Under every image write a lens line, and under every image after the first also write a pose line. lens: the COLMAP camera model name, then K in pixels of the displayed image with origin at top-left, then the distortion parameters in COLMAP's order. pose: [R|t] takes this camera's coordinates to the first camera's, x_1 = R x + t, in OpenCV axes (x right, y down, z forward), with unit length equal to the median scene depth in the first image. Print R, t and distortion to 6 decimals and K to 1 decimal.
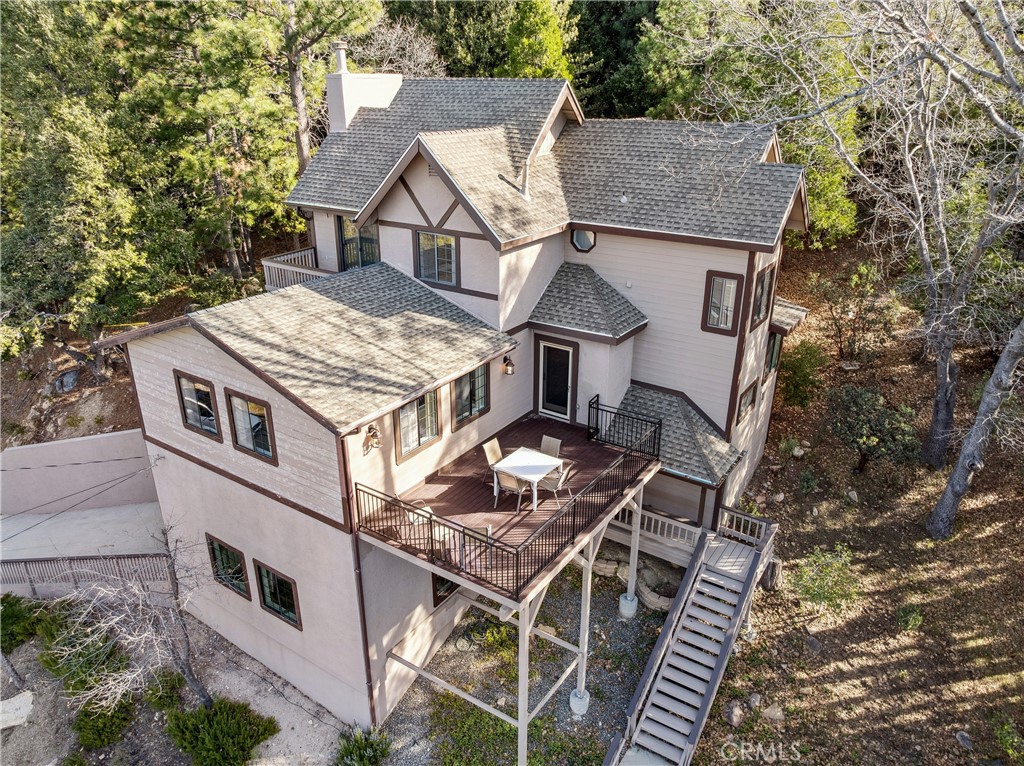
lens RADIAL K [[750.4, 0, 496.4], [0, 750.4, 392.4], [0, 0, 1]] dist [-0.034653, 0.018467]
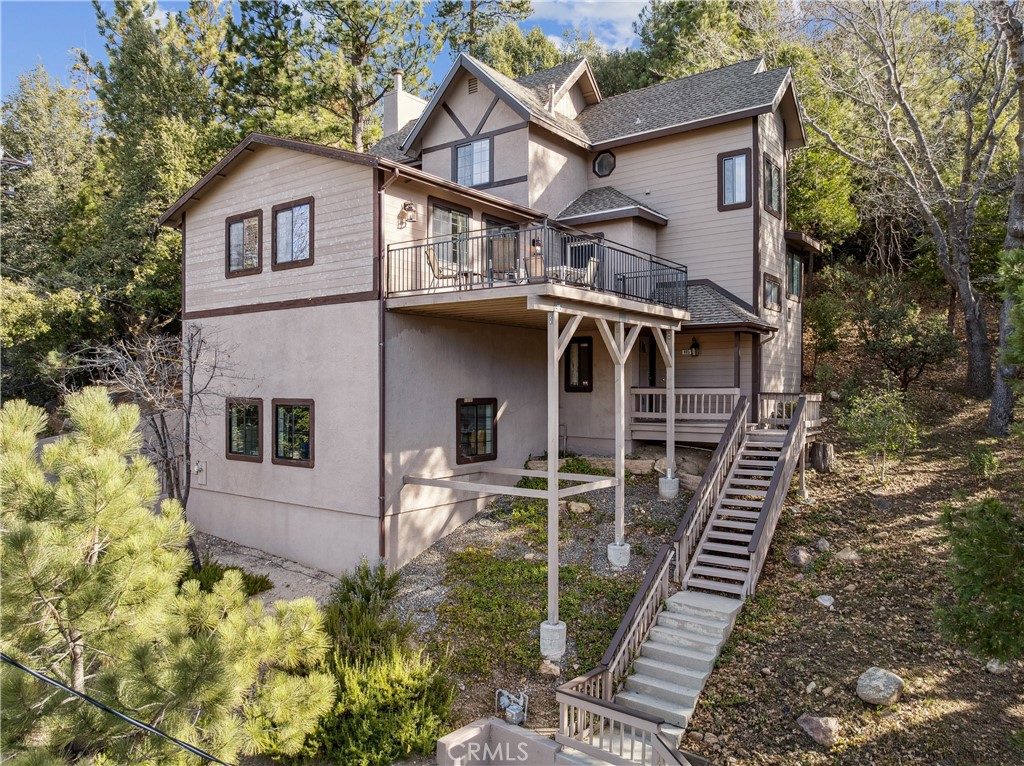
lens RADIAL K [[750.4, 0, 492.9], [0, 750.4, 403.6], [0, 0, 1]] dist [-0.034653, 0.018467]
pose [[0.999069, 0.006514, -0.042636, 0.000669], [-0.023101, 0.915602, -0.401422, 0.594397], [0.036423, 0.402034, 0.914900, 0.124342]]
